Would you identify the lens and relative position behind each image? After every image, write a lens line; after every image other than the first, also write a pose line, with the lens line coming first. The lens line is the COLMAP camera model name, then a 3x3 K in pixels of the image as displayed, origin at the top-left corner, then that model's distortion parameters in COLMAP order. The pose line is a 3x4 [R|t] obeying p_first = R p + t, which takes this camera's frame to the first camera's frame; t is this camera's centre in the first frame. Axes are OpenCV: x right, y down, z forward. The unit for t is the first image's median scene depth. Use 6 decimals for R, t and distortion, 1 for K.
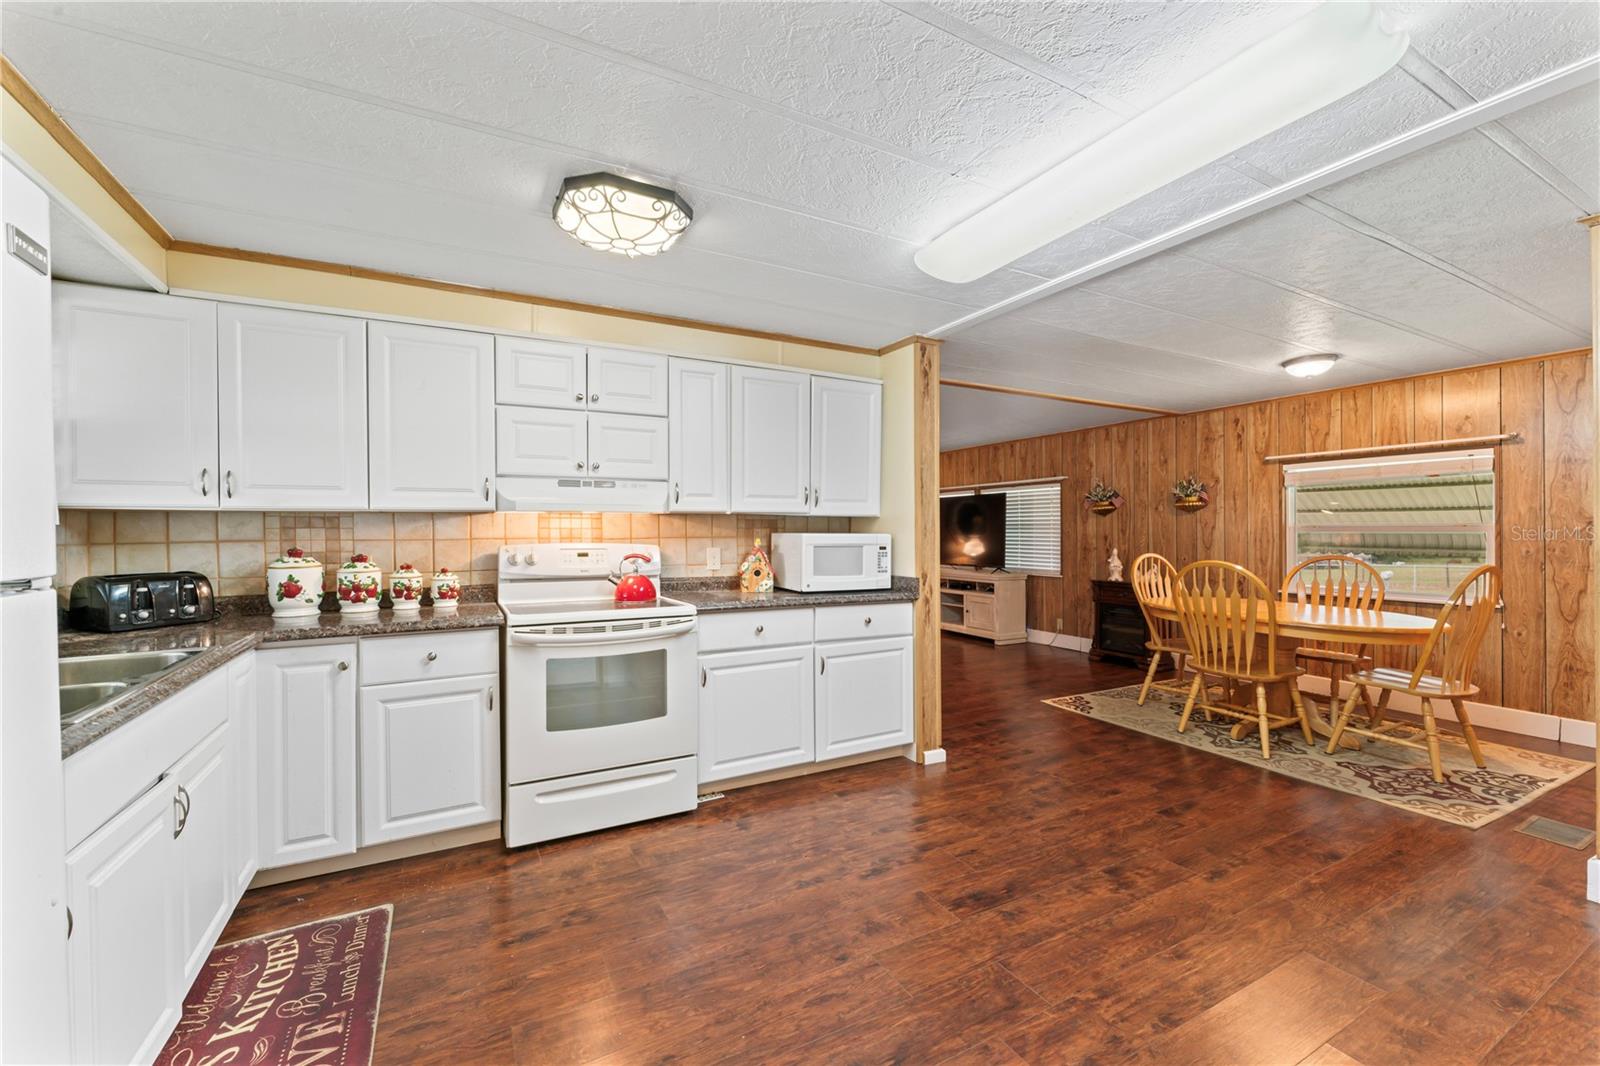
lens RADIAL K [[648.0, 0, 793.1], [0, 648.0, 530.7], [0, 0, 1]] dist [-0.011865, 0.003445]
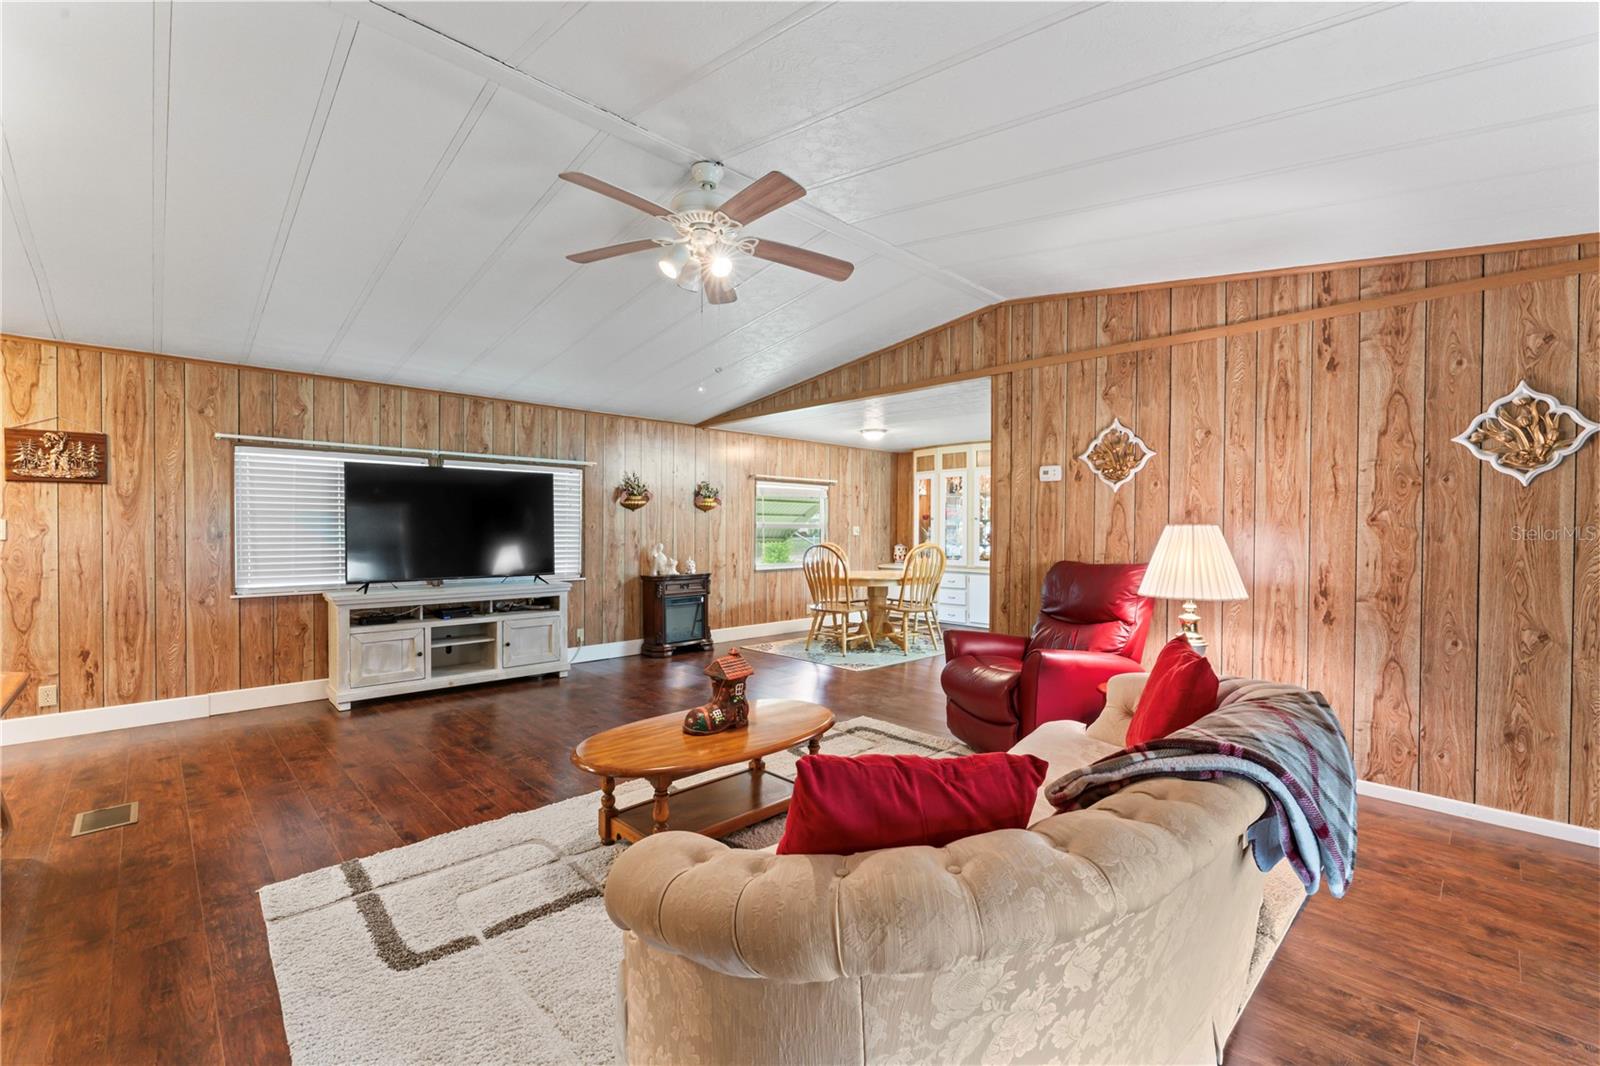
lens RADIAL K [[685.6, 0, 796.0], [0, 685.6, 529.1], [0, 0, 1]] dist [-0.008620, 0.002932]
pose [[-0.270934, -0.000247, 0.962598, -0.990296], [-0.006840, 0.999975, -0.001668, 0.008915], [-0.962574, -0.007037, -0.270929, 1.820611]]
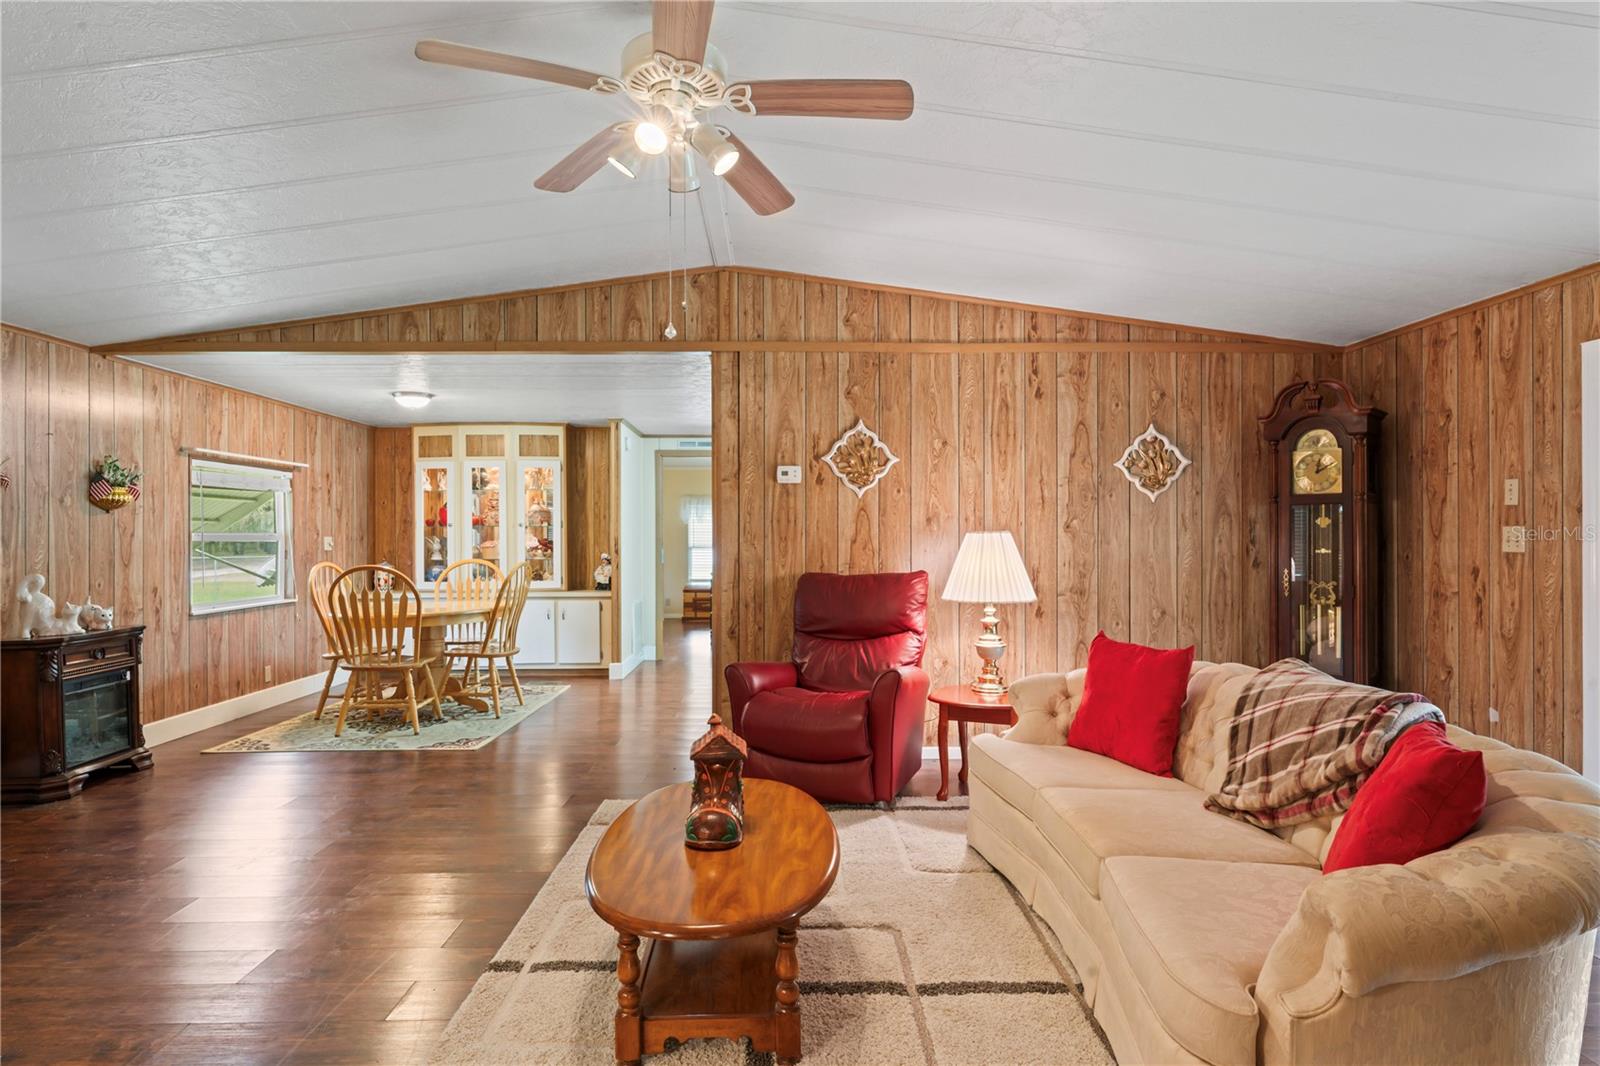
lens RADIAL K [[871.9, 0, 798.6], [0, 871.9, 535.4], [0, 0, 1]] dist [-0.002460, 0.001095]
pose [[-0.891695, 0.007412, 0.452576, -0.590726], [0.006433, 0.999972, -0.003701, 0.005594], [-0.452591, -0.000388, -0.891718, 2.250473]]
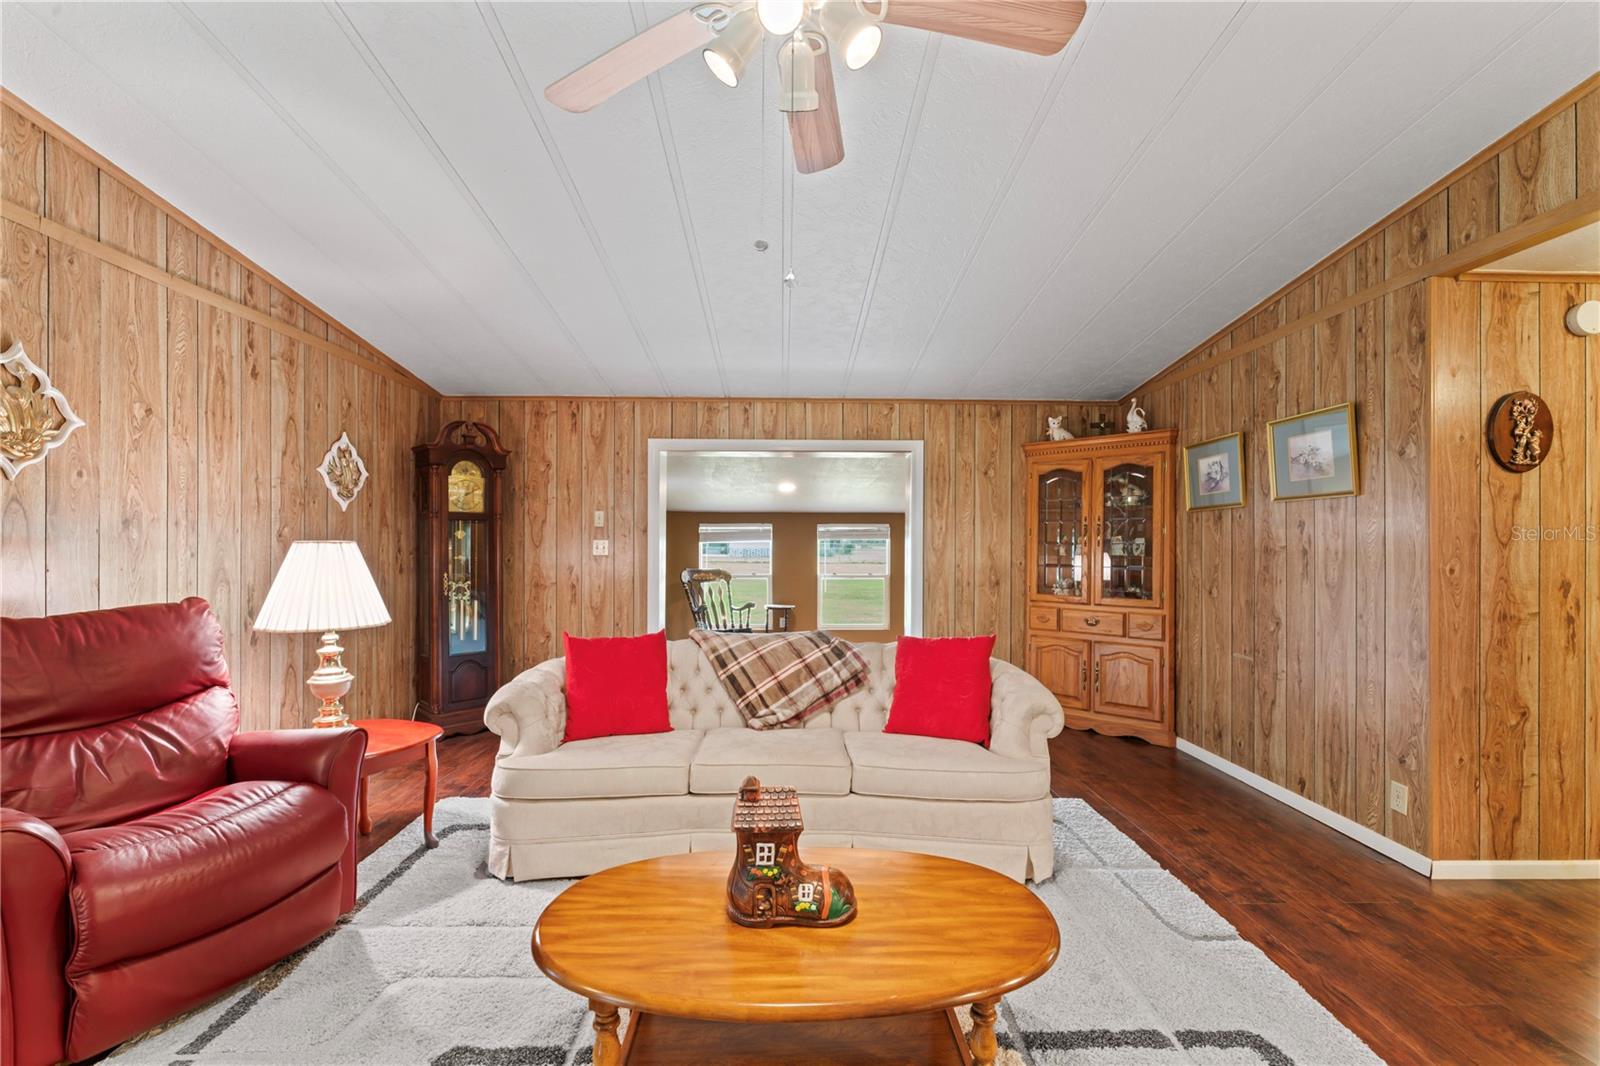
lens RADIAL K [[685.6, 0, 796.6], [0, 685.6, 543.2], [0, 0, 1]] dist [-0.008620, 0.002932]
pose [[-0.457324, 0.005460, -0.889284, 0.132342], [0.002083, 0.999985, 0.005069, -0.002729], [0.889298, 0.000466, -0.457328, 1.893554]]
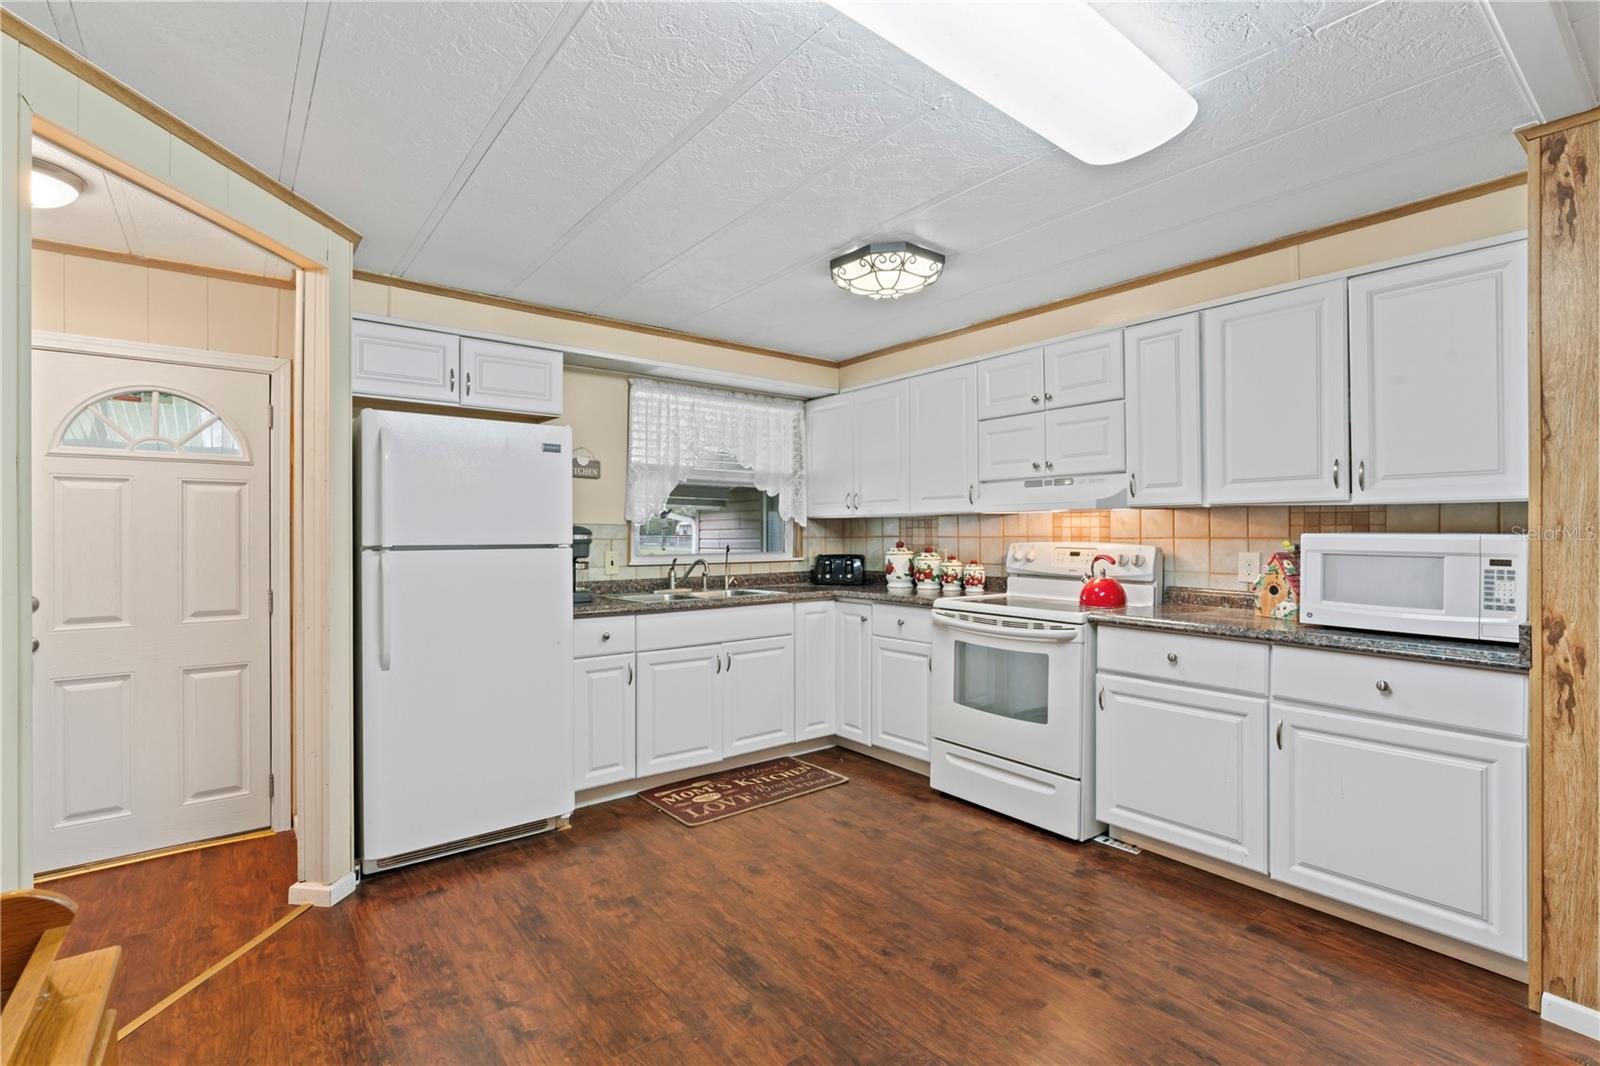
lens RADIAL K [[729.8, 0, 796.9], [0, 729.8, 534.8], [0, 0, 1]] dist [-0.011911, 0.005626]
pose [[0.172269, 0.006414, -0.985029, 0.594031], [0.000582, 0.999978, 0.006613, 0.000476], [0.985050, -0.001712, 0.172261, 0.341211]]
